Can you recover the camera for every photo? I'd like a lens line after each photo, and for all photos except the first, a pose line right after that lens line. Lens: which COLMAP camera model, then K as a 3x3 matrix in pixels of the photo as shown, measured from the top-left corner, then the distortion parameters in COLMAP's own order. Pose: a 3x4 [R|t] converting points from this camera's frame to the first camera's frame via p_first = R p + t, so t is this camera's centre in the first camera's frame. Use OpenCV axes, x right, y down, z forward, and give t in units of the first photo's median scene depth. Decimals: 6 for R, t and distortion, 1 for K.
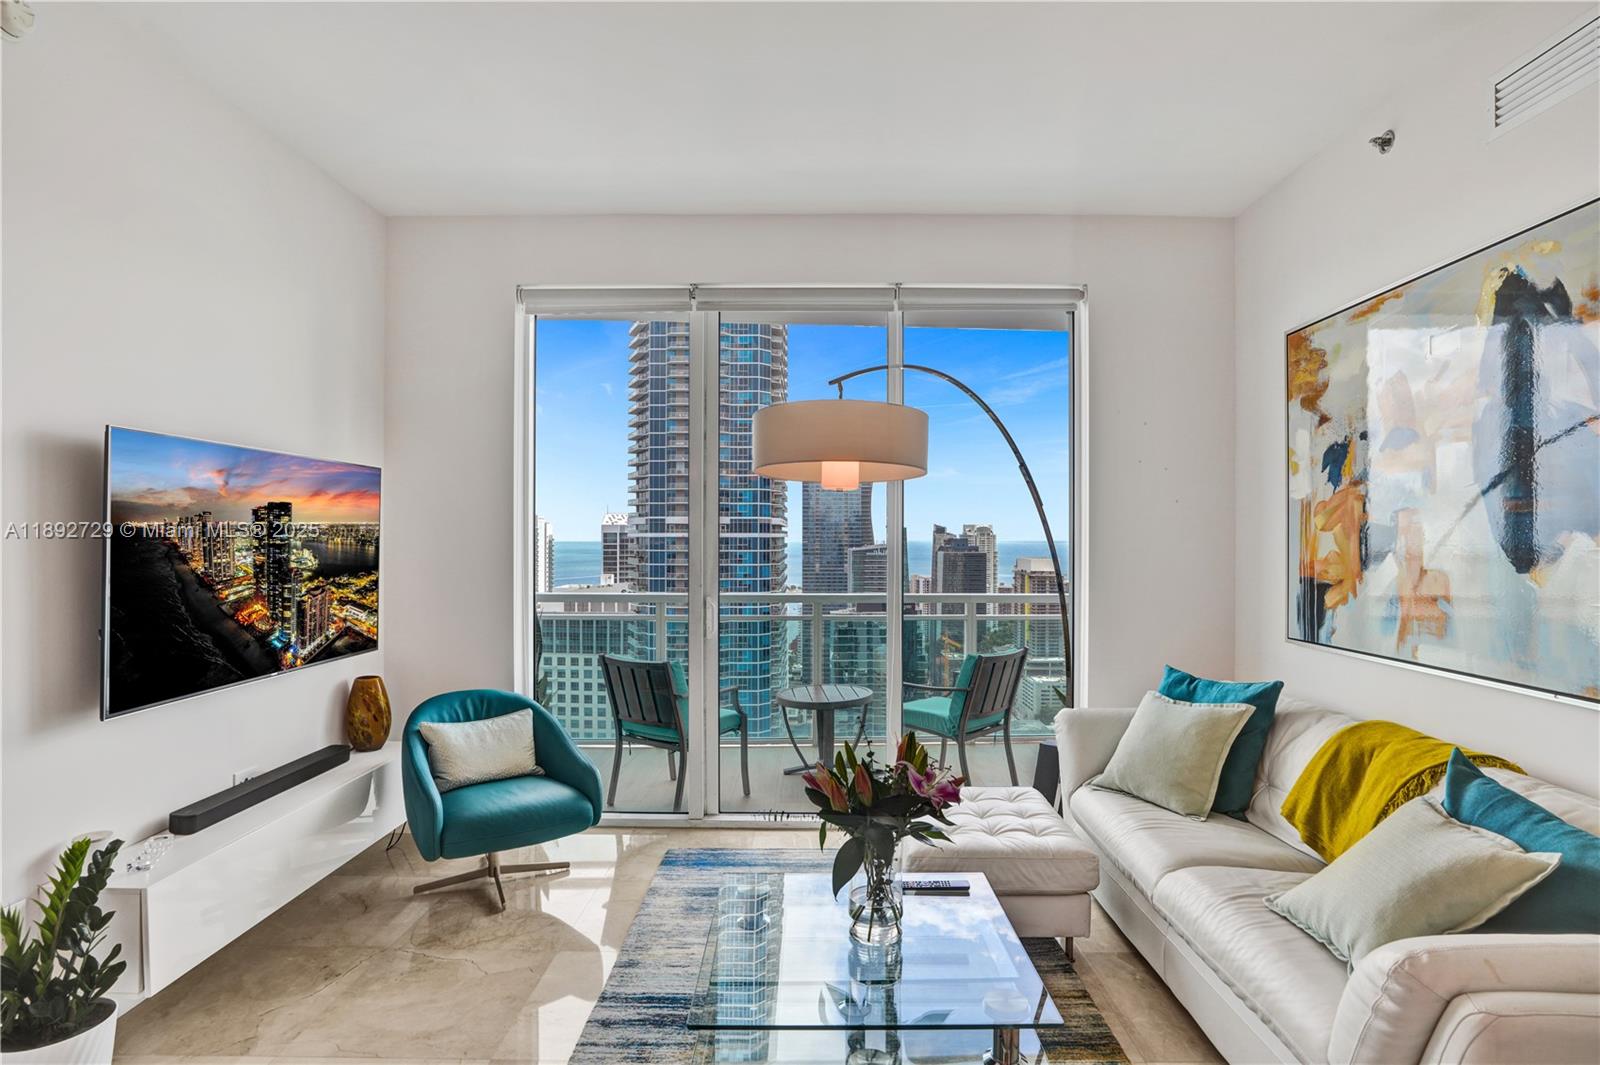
lens RADIAL K [[842.9, 0, 810.1], [0, 842.9, 537.4], [0, 0, 1]] dist [-0.017716, 0.006141]
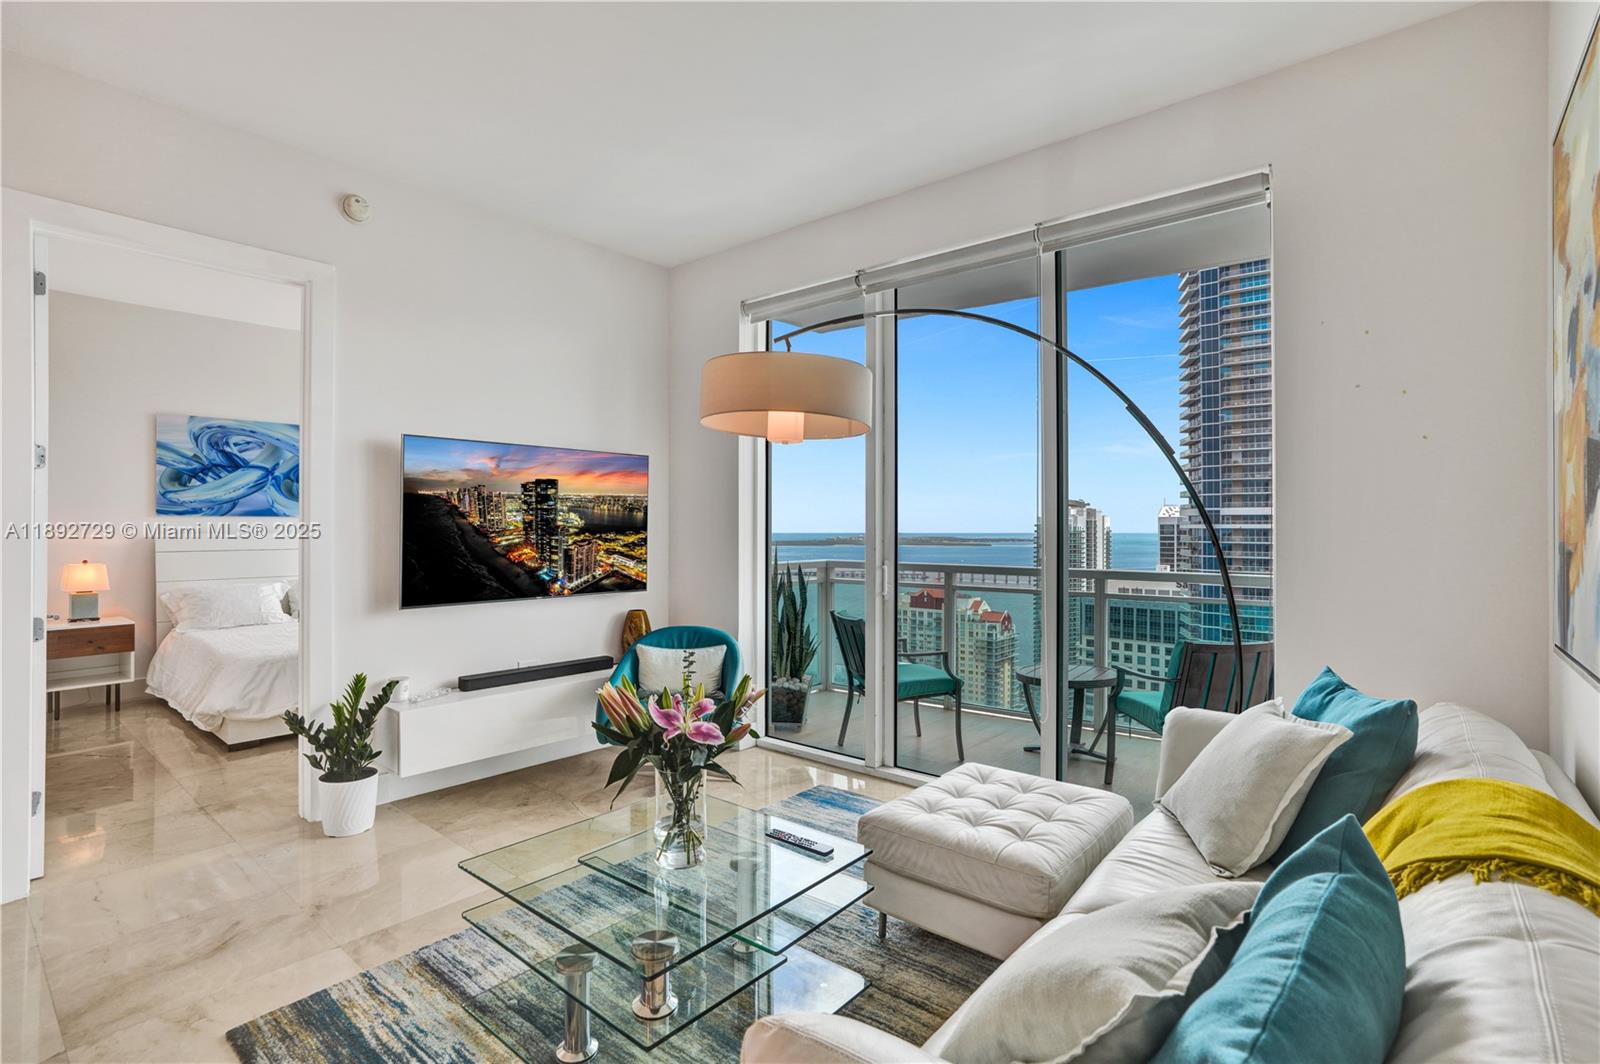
lens RADIAL K [[767.0, 0, 798.6], [0, 767.0, 517.7], [0, 0, 1]] dist [-0.052548, 0.020872]
pose [[0.771053, -0.007887, -0.636723, 0.486112], [-0.001997, 0.999888, -0.014803, 0.037805], [0.636768, 0.012686, 0.770951, 0.225142]]
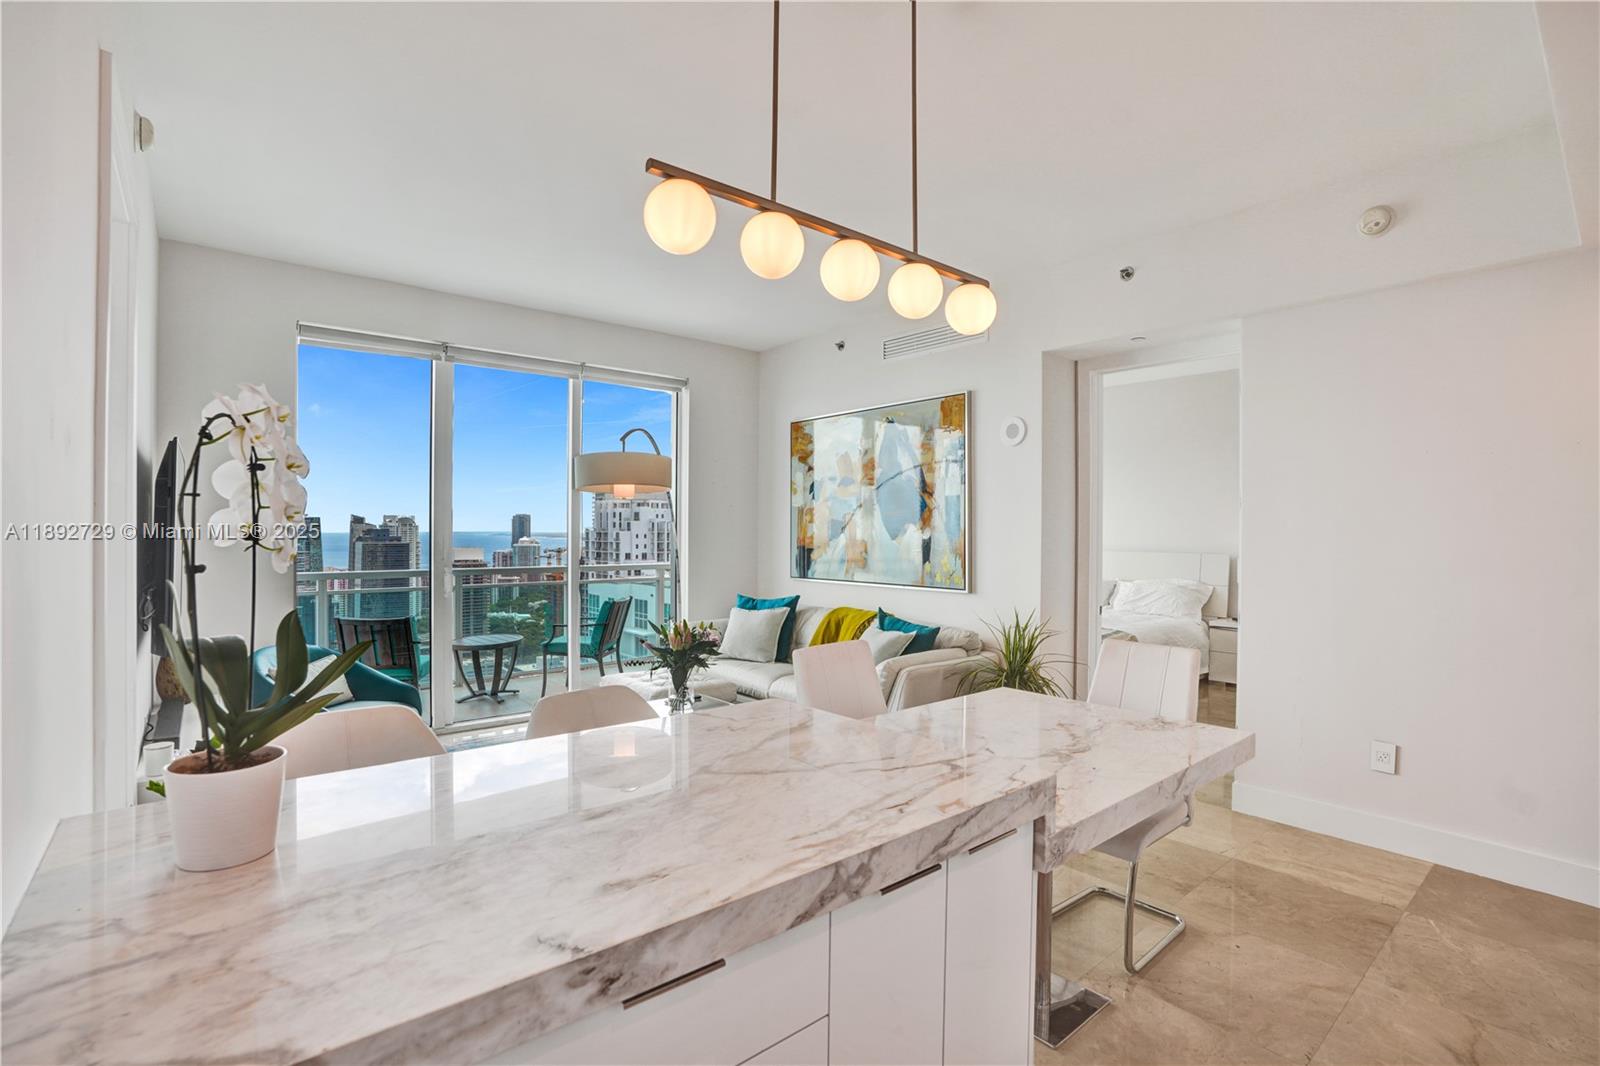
lens RADIAL K [[767.0, 0, 819.4], [0, 767.0, 530.6], [0, 0, 1]] dist [-0.052548, 0.020872]
pose [[0.759172, 0.002608, 0.650885, -0.580235], [-0.004230, 0.999991, 0.000928, 0.009083], [-0.650876, -0.003458, 0.759176, -0.431568]]
